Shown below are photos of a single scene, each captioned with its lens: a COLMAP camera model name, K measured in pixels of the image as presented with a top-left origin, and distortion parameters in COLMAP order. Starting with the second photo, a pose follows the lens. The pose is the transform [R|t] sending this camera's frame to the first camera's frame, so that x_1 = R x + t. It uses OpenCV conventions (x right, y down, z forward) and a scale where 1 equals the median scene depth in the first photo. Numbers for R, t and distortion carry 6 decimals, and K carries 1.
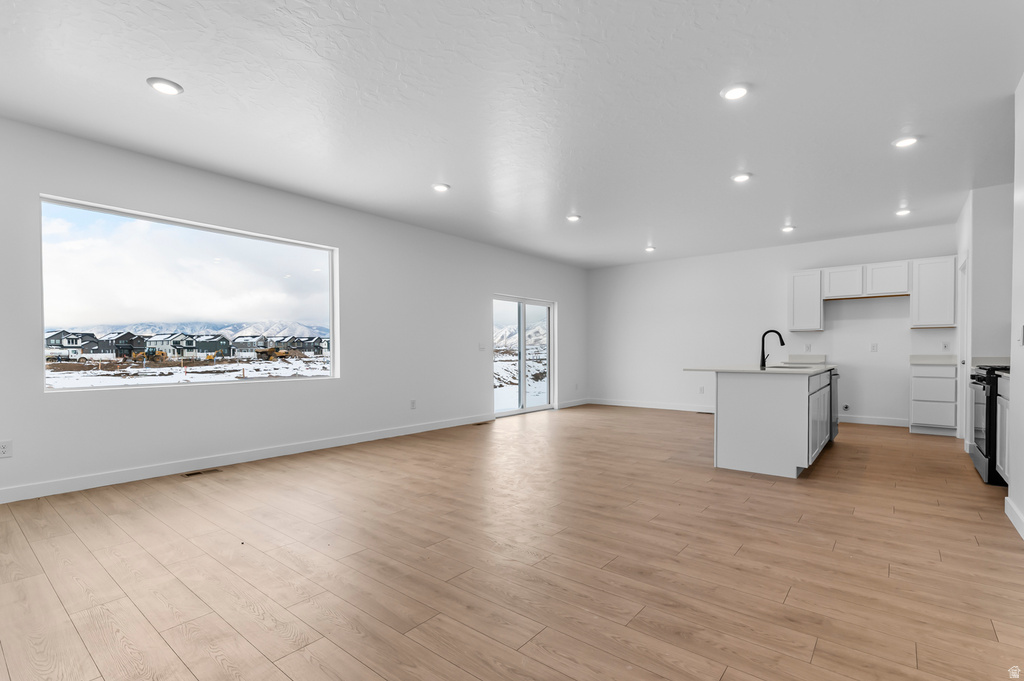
lens RADIAL K [[467.4, 0, 512.6], [0, 467.4, 350.5], [0, 0, 1]] dist [0.000227, 0.001199]
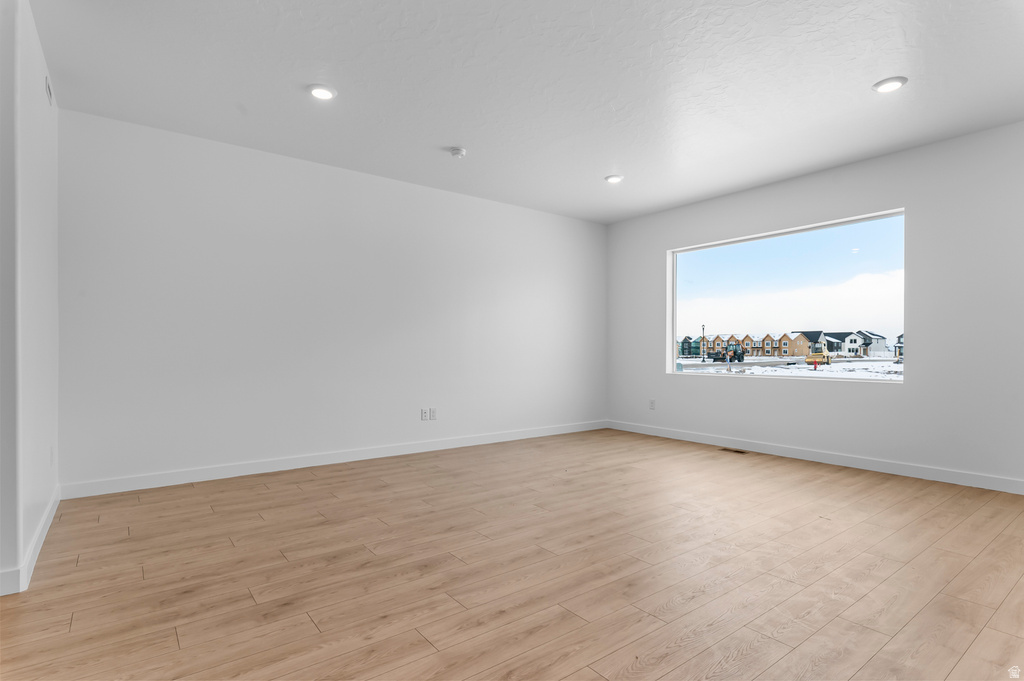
lens RADIAL K [[519.2, 0, 513.8], [0, 519.2, 342.9], [0, 0, 1]] dist [0.003246, 0.000048]
pose [[-0.228587, -0.006407, -0.973502, 1.488150], [0.005661, 0.999953, -0.007910, 0.010178], [0.973507, -0.007319, -0.228540, 1.630973]]
